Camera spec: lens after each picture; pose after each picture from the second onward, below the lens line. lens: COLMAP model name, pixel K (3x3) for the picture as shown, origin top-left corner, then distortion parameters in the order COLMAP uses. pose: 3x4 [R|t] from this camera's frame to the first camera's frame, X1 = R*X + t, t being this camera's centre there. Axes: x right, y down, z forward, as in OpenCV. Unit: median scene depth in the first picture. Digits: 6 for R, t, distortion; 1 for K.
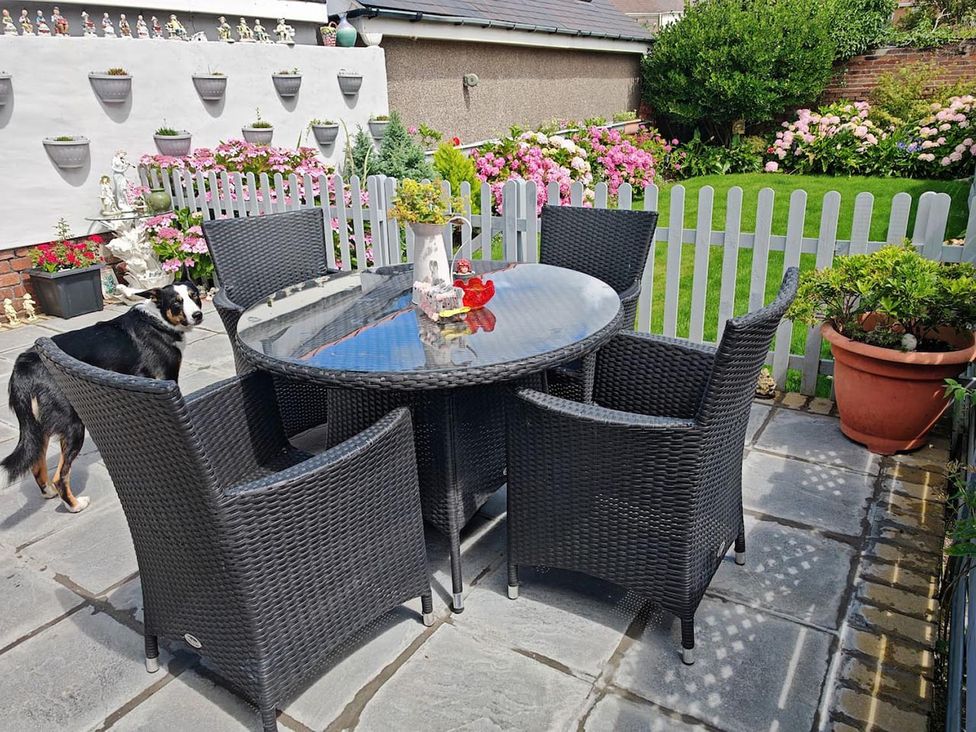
lens RADIAL K [[677.3, 0, 488.0], [0, 677.3, 366.0], [0, 0, 1]] dist [-0.007482, 0.001292]
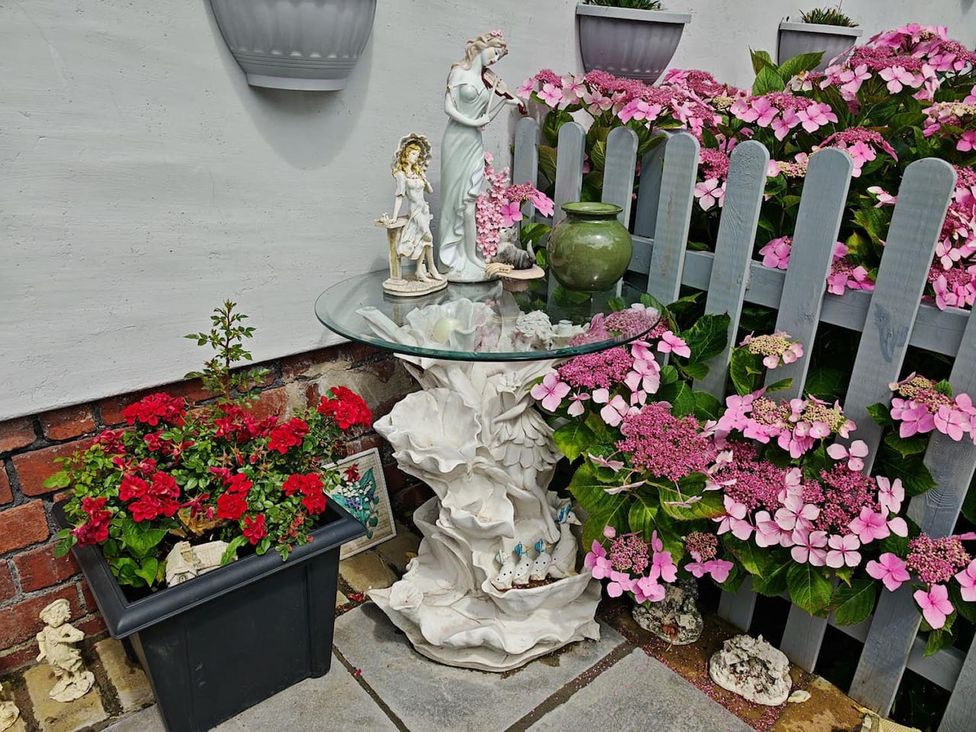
lens RADIAL K [[677.3, 0, 488.0], [0, 677.3, 366.0], [0, 0, 1]] dist [-0.007482, 0.001292]
pose [[0.951622, 0.170341, -0.255734, -0.459835], [-0.160608, 0.985275, 0.058631, -0.215873], [0.261956, -0.014722, 0.964968, 0.760708]]
